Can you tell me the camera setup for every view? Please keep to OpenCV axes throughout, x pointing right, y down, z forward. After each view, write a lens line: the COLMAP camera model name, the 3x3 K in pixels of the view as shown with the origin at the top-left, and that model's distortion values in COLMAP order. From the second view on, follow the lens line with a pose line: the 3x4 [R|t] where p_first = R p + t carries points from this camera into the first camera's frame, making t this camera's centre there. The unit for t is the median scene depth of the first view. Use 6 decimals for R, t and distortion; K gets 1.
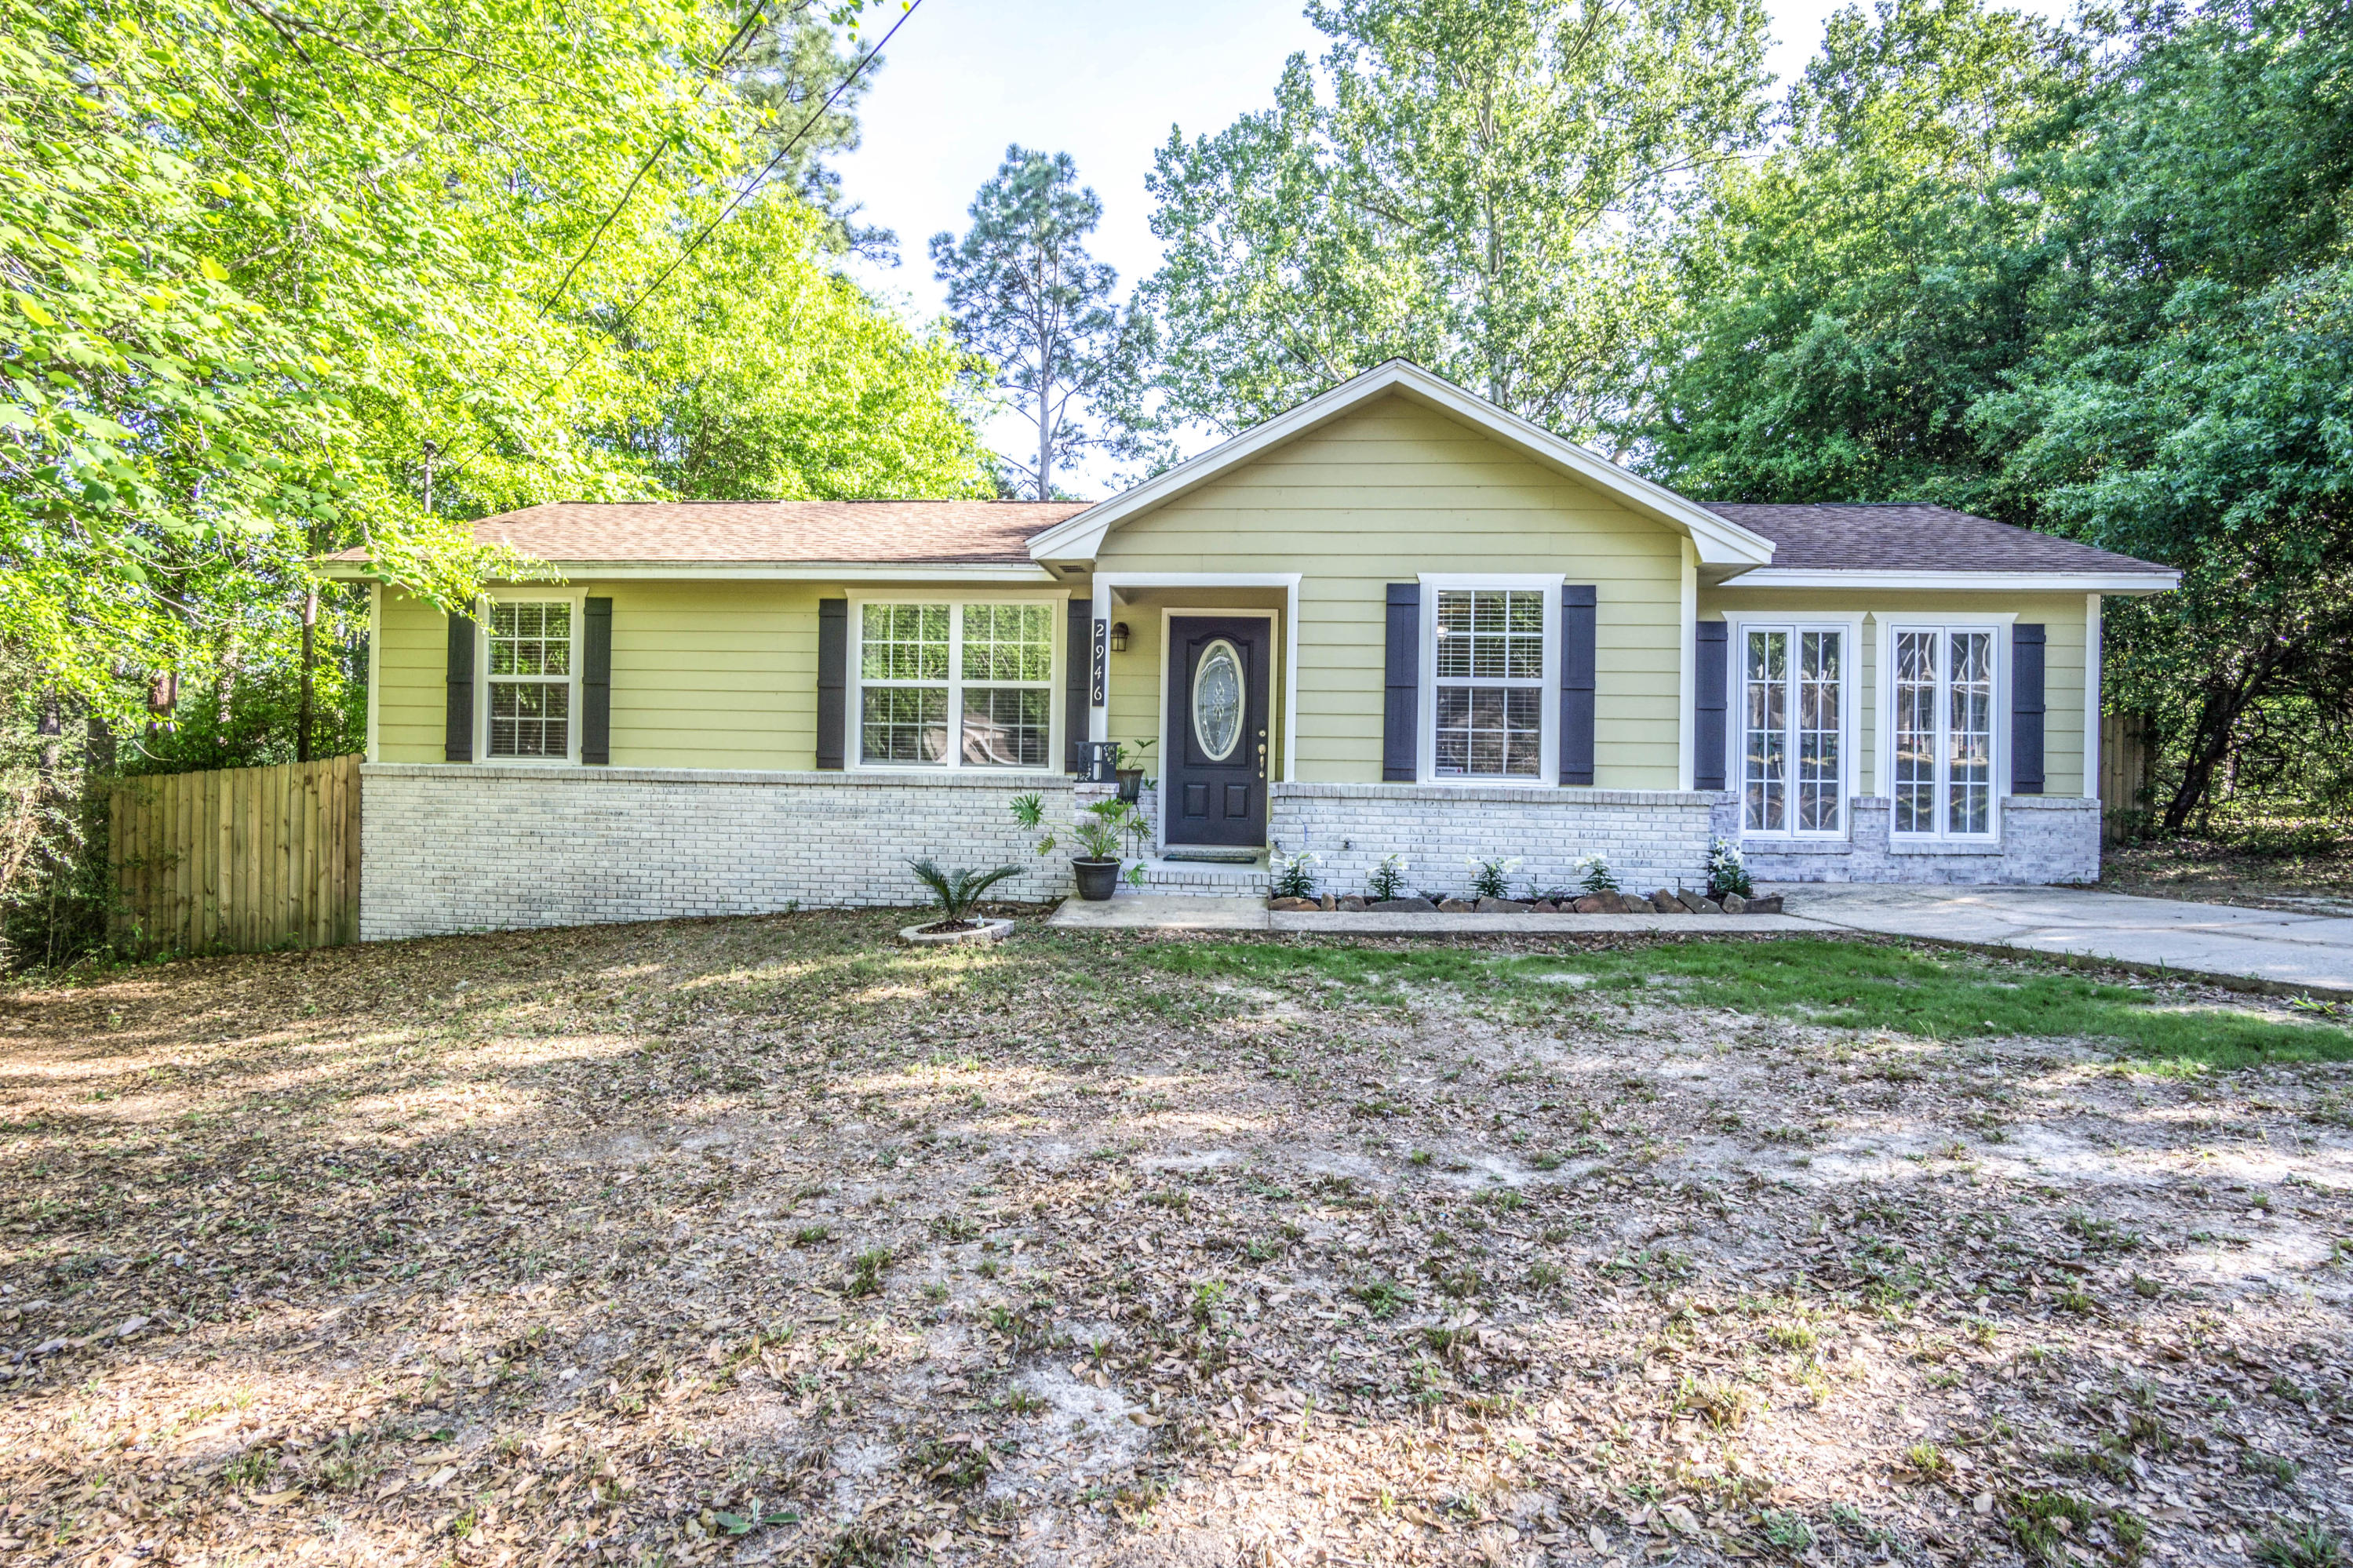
lens RADIAL K [[1300.2, 0, 1176.7], [0, 1300.2, 758.6], [0, 0, 1]] dist [-0.002230, -0.000441]
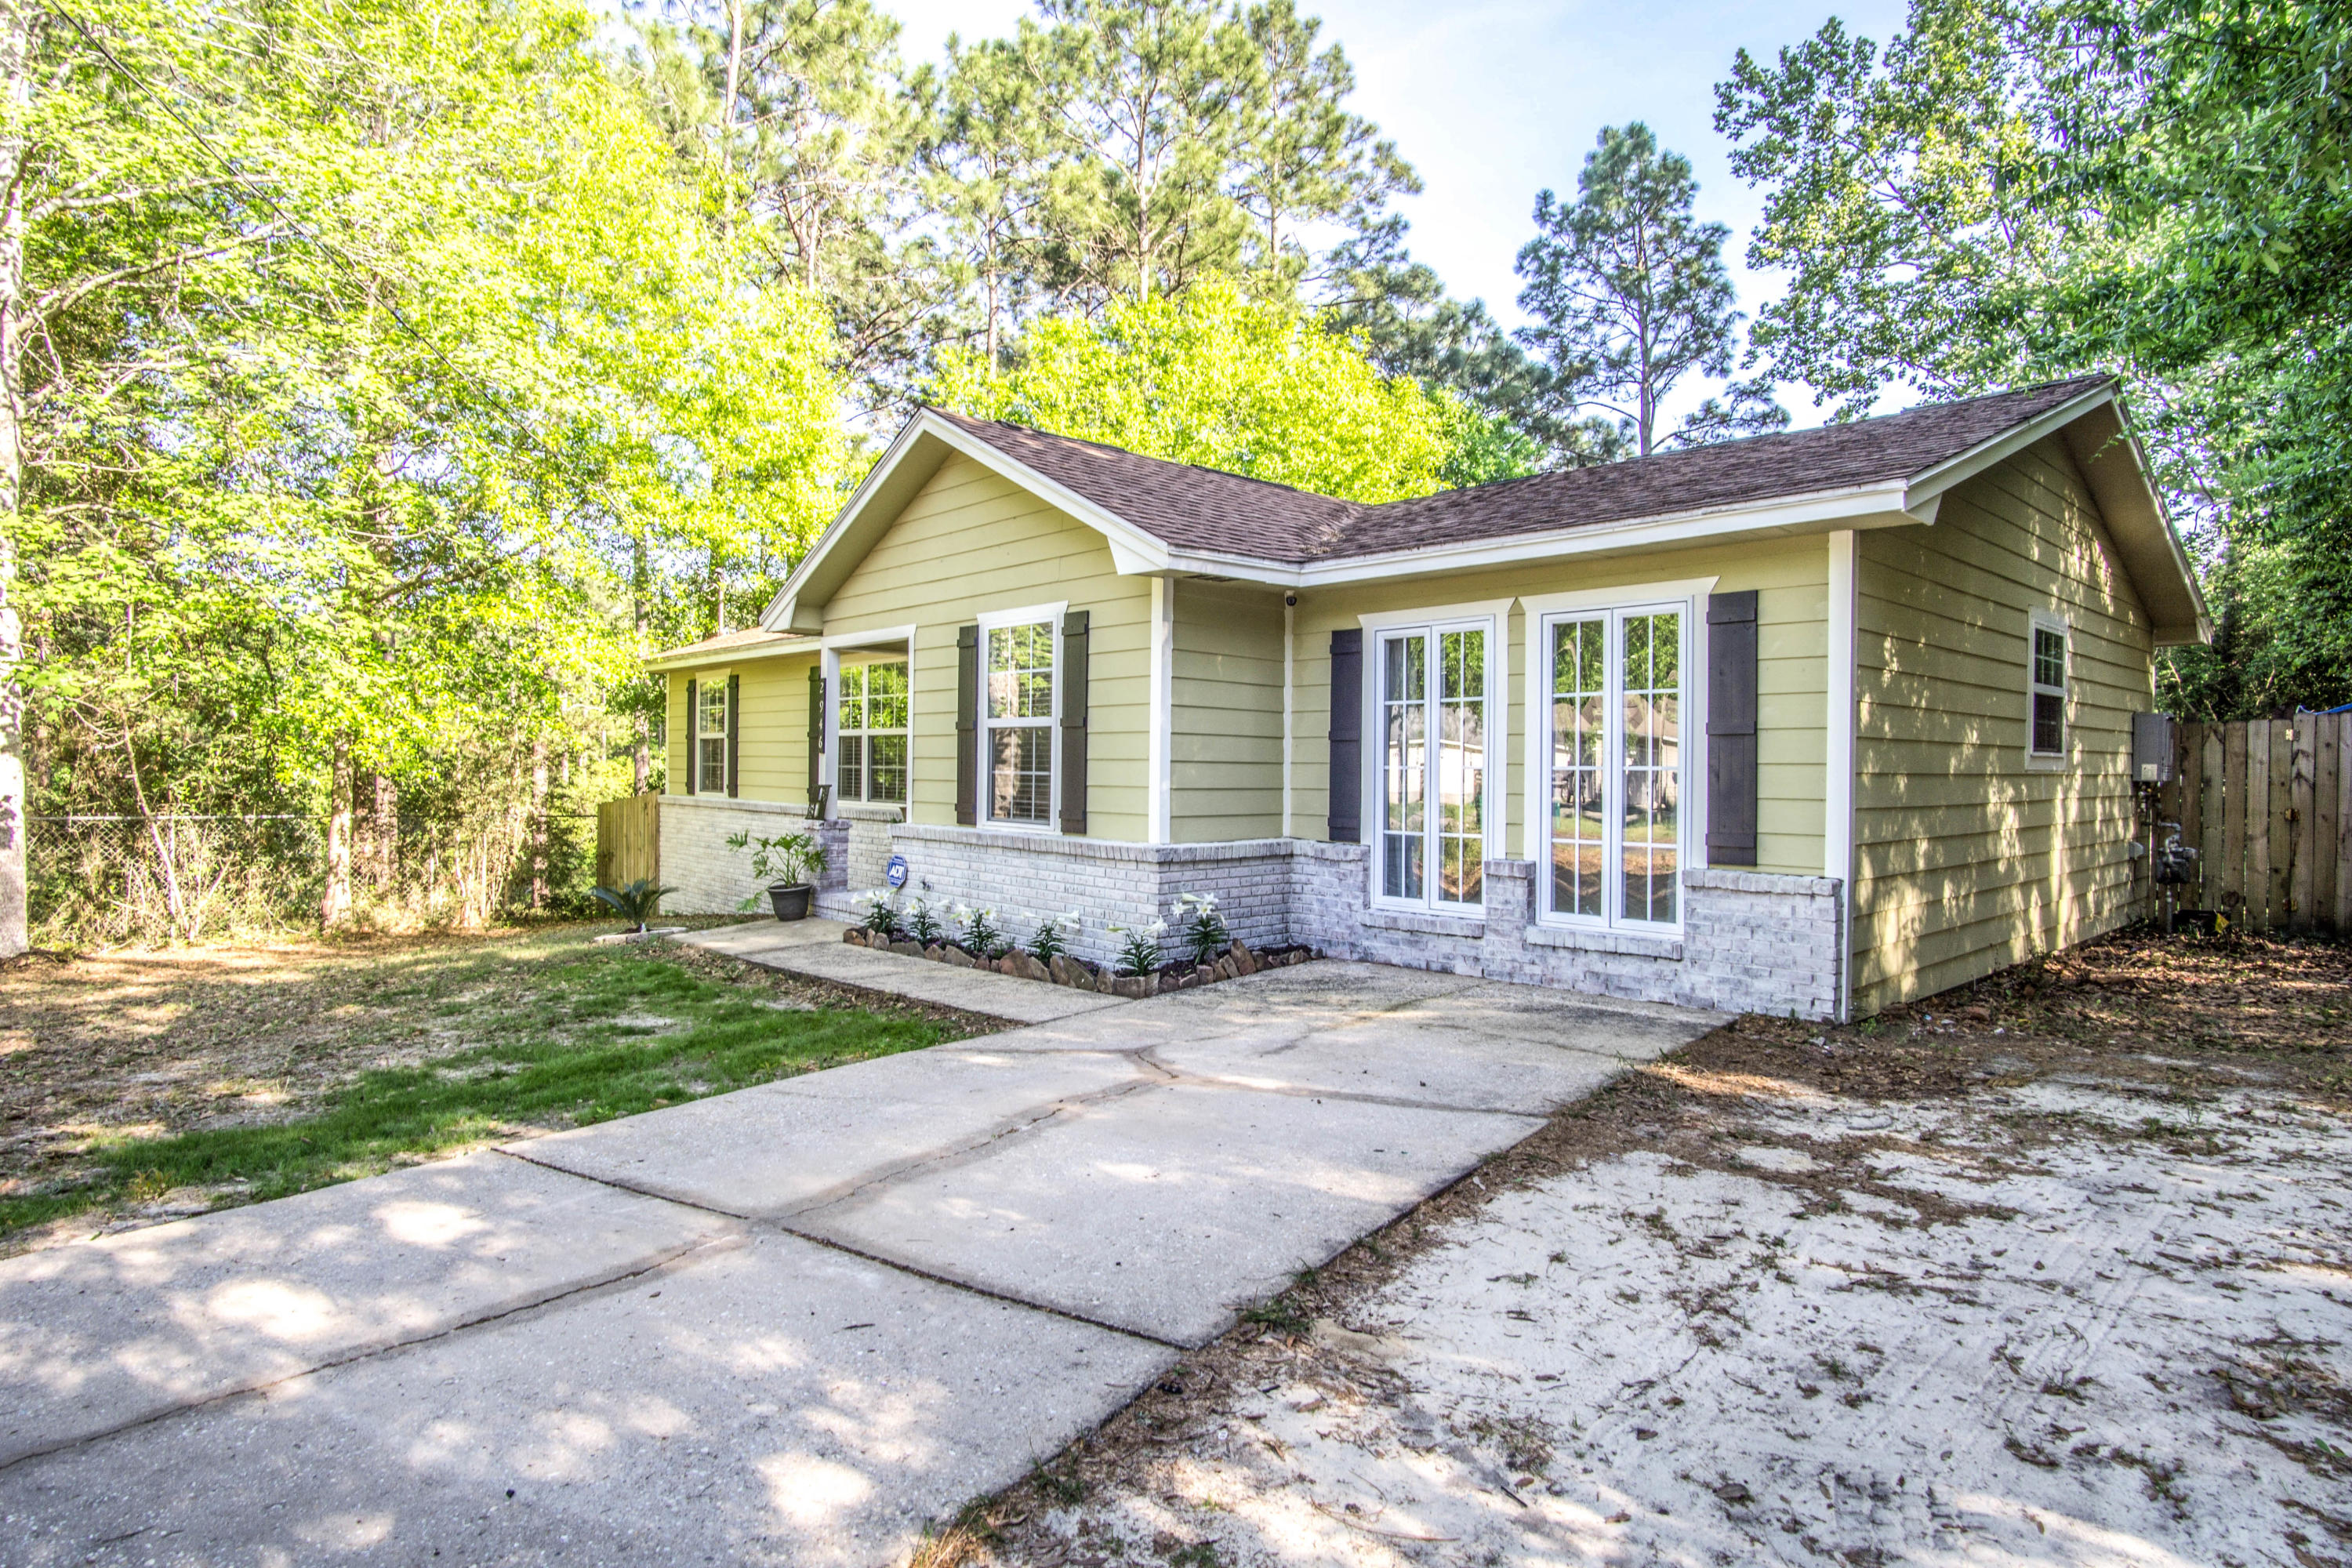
lens RADIAL K [[1268.2, 0, 1160.6], [0, 1268.2, 764.5], [0, 0, 1]] dist [-0.033745, 0.009359]
pose [[0.719553, -0.011073, -0.694350, 0.874628], [0.008500, 0.999938, -0.007137, -0.019312], [0.694386, -0.000766, 0.719602, 0.376117]]
